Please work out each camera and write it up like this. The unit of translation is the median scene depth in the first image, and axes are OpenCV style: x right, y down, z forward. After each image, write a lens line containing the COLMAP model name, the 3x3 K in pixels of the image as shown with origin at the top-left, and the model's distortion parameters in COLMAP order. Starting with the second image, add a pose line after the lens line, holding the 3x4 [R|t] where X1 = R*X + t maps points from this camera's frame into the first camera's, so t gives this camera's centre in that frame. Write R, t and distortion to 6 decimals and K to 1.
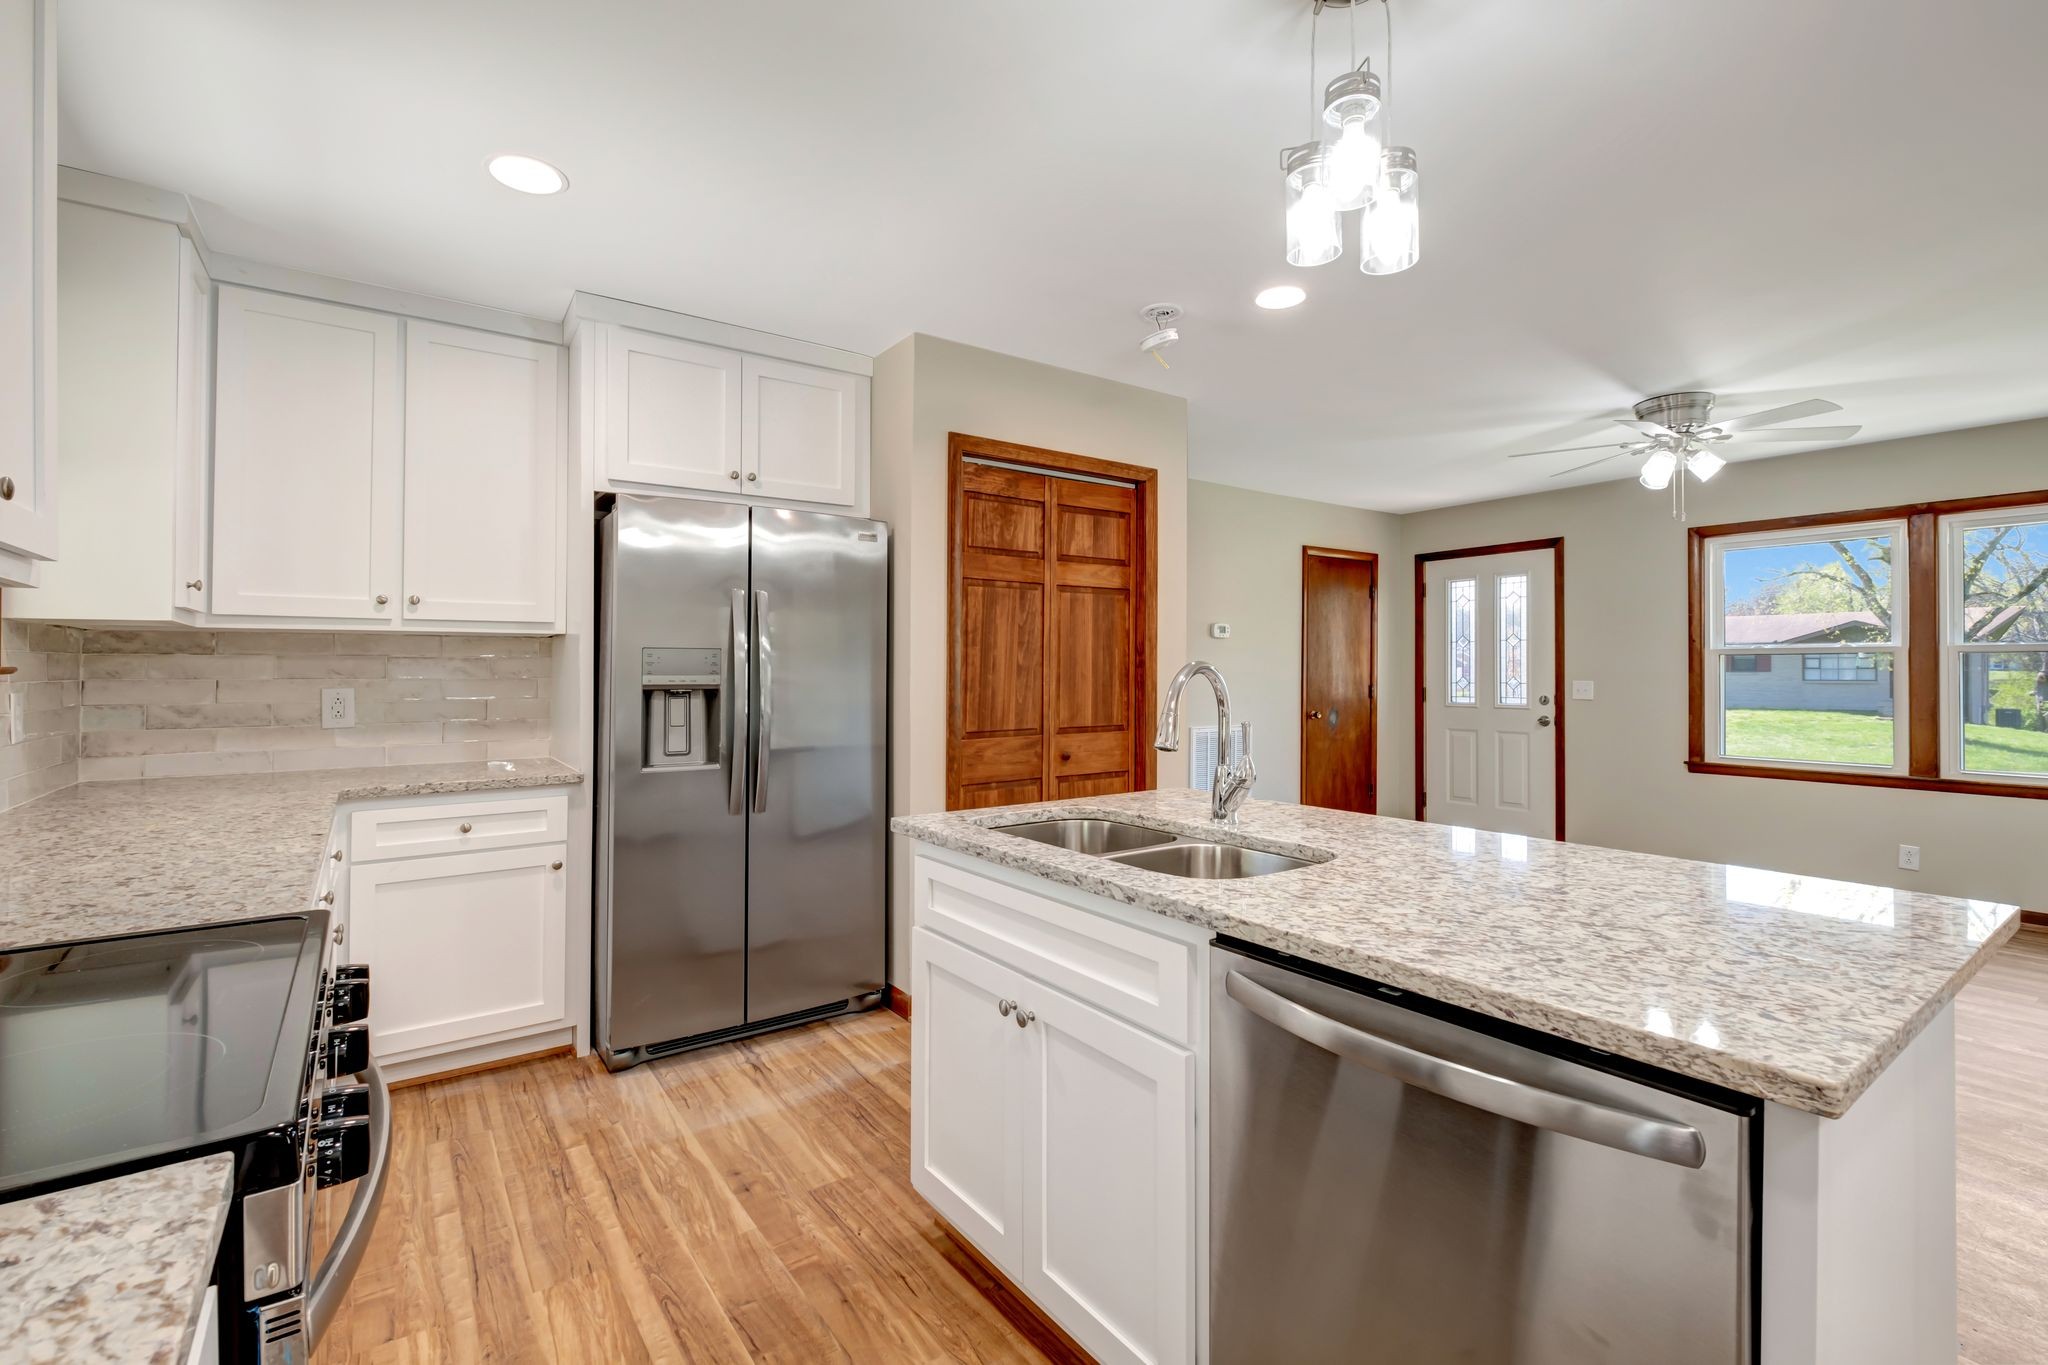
lens RADIAL K [[896.5, 0, 1013.6], [0, 896.5, 668.9], [0, 0, 1]] dist [0.003134, -0.005100]
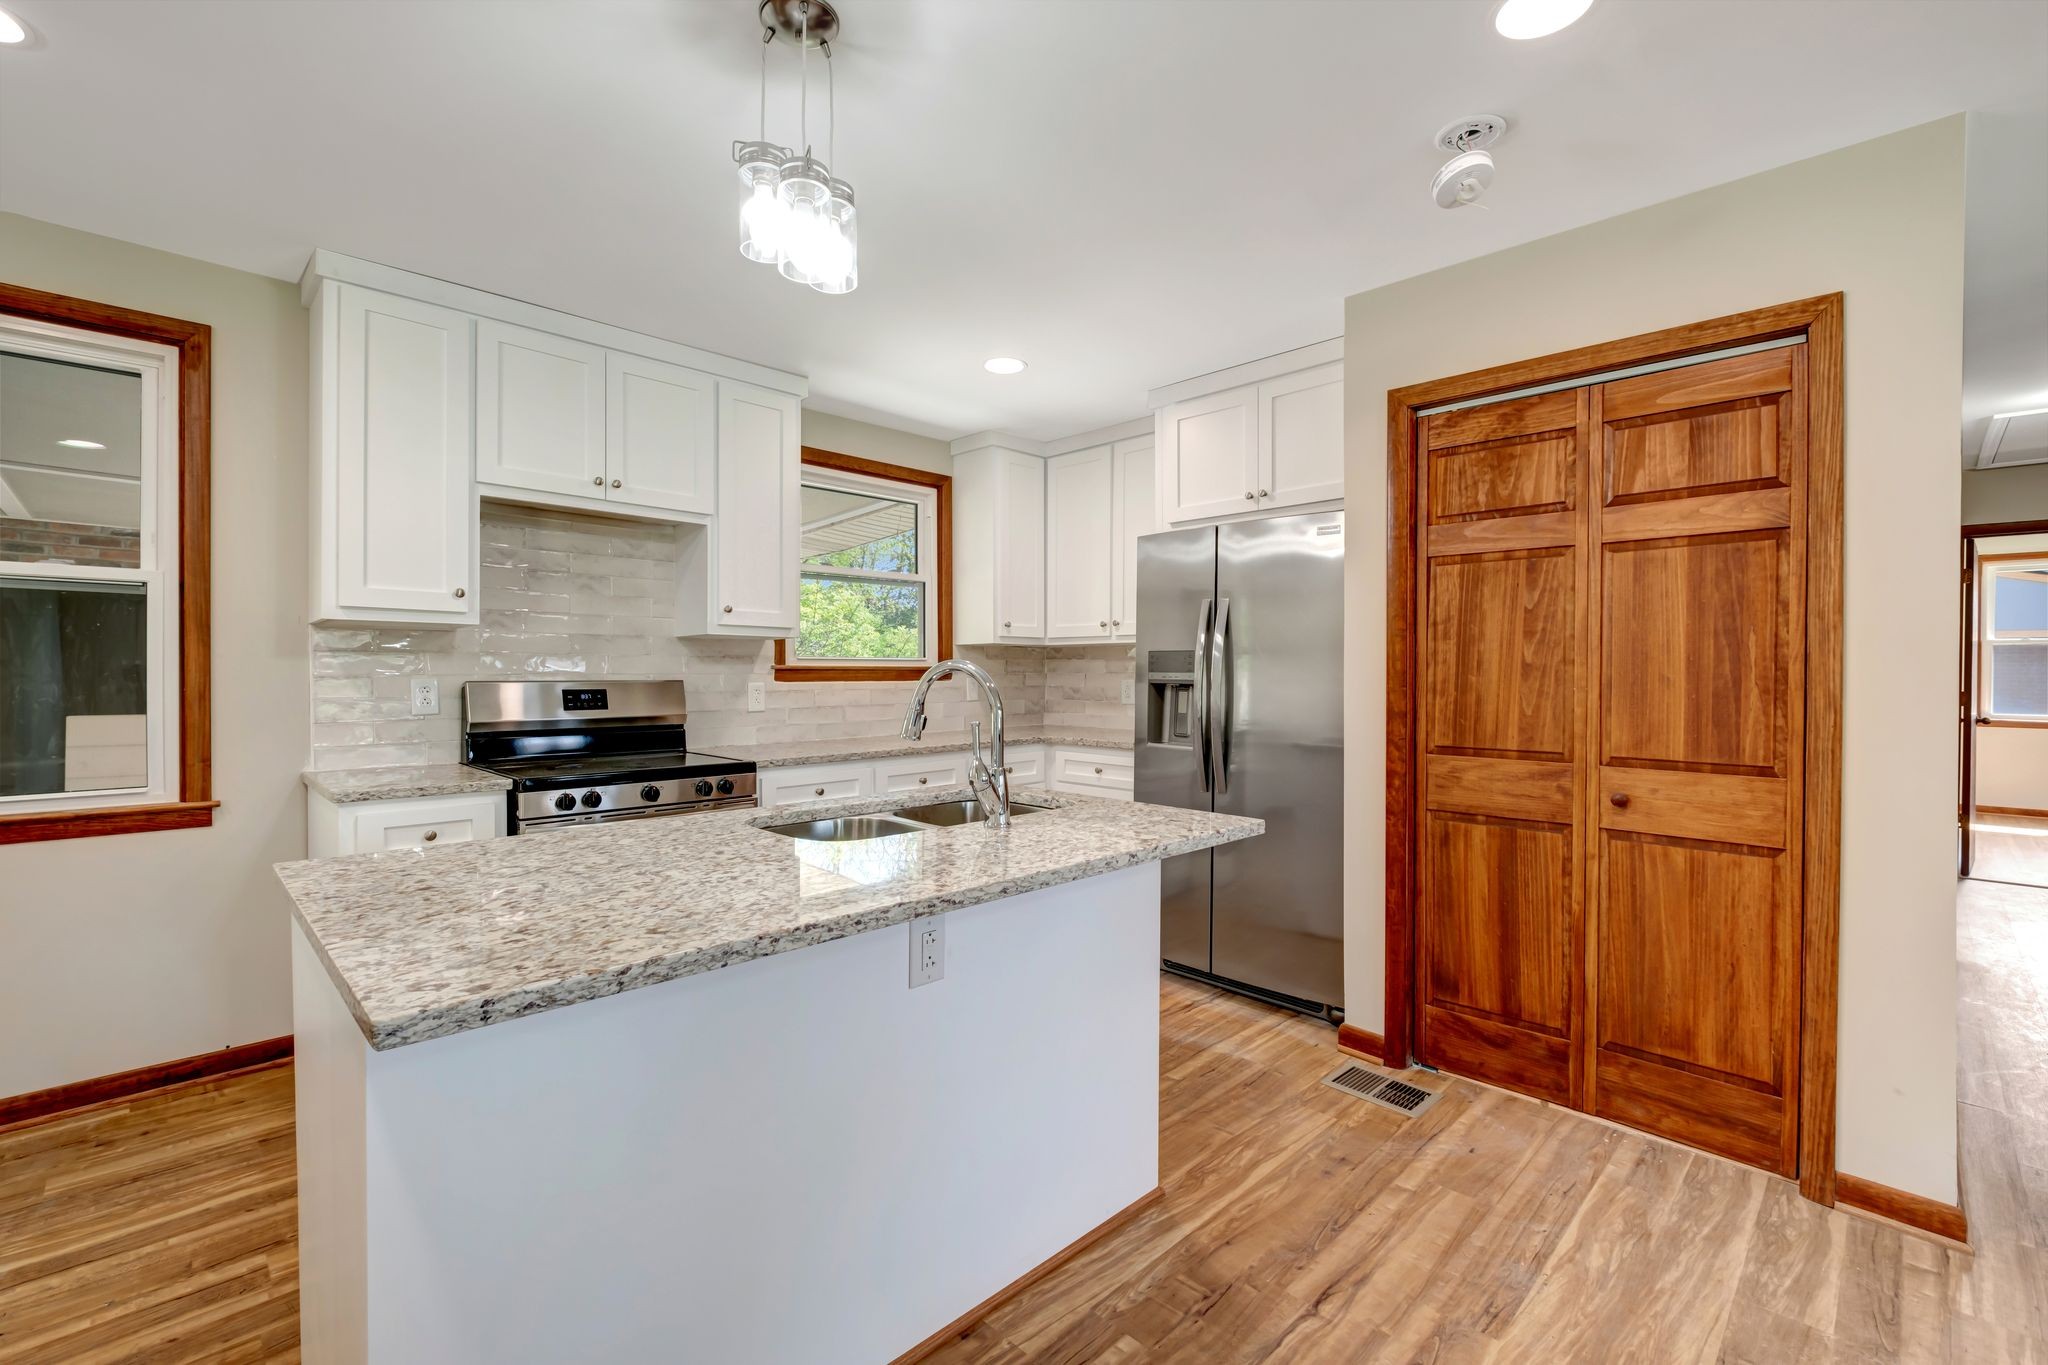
lens RADIAL K [[879.9, 0, 1041.2], [0, 879.9, 681.2], [0, 0, 1]] dist [0.000676, -0.002040]
pose [[0.172613, 0.014453, -0.984884, 0.673346], [-0.002511, 0.999896, 0.014234, 0.001704], [0.984987, 0.000016, 0.172631, 0.506965]]
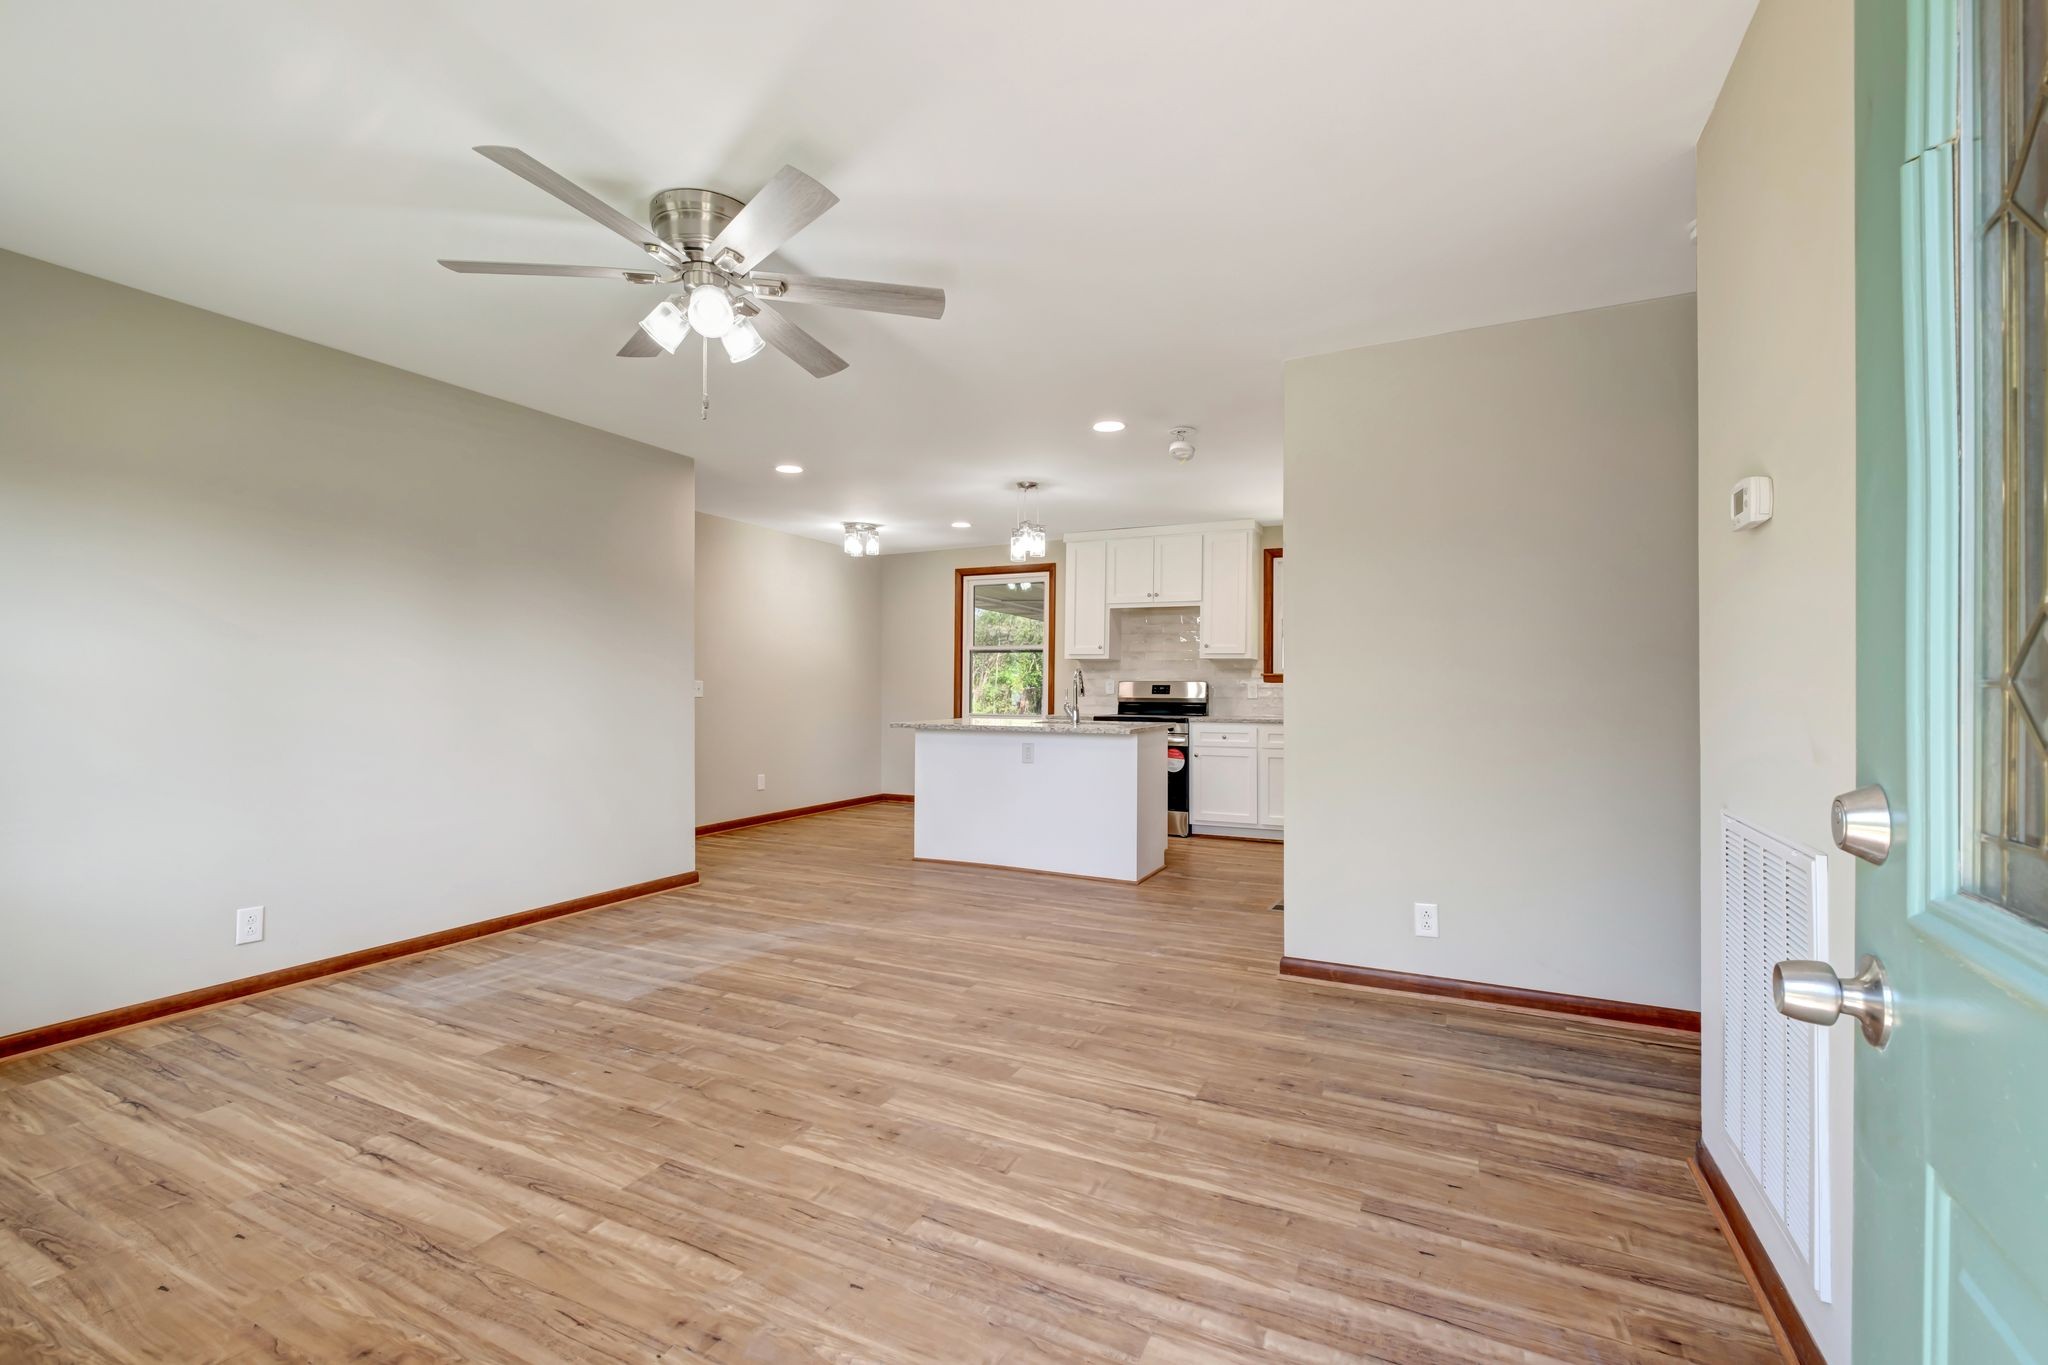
lens RADIAL K [[896.5, 0, 1022.0], [0, 896.5, 680.8], [0, 0, 1]] dist [0.003134, -0.005100]
pose [[-0.878452, -0.004116, -0.477813, 0.991838], [-0.000552, 0.999971, -0.007598, 0.032198], [0.477831, -0.006411, -0.878428, 1.943398]]
